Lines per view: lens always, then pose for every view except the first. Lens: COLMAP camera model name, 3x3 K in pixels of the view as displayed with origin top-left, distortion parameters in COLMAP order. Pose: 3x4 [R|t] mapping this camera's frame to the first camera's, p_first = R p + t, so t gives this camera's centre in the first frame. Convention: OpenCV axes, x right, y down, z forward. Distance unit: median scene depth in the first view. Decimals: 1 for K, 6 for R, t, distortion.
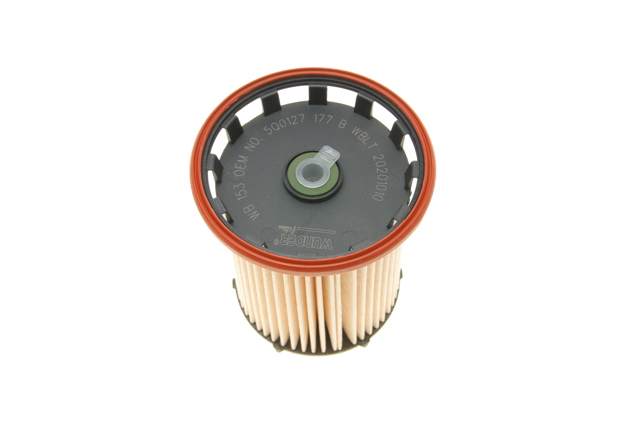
lens RADIAL K [[998.6, 0, 320.3], [0, 998.6, 214.1], [0, 0, 1]] dist [-0.406829, 0.000000]
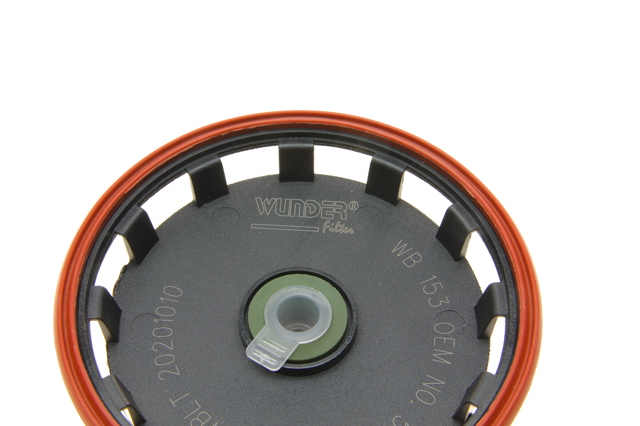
lens RADIAL K [[1363.8, 0, 319.4], [0, 1363.8, 212.4], [0, 0, 1]] dist [-0.143169, 0.000000]
pose [[0.998633, -0.041858, 0.031292, -0.014452], [0.044005, 0.996477, -0.071396, -0.042229], [-0.028194, 0.072675, 0.996957, 0.284156]]
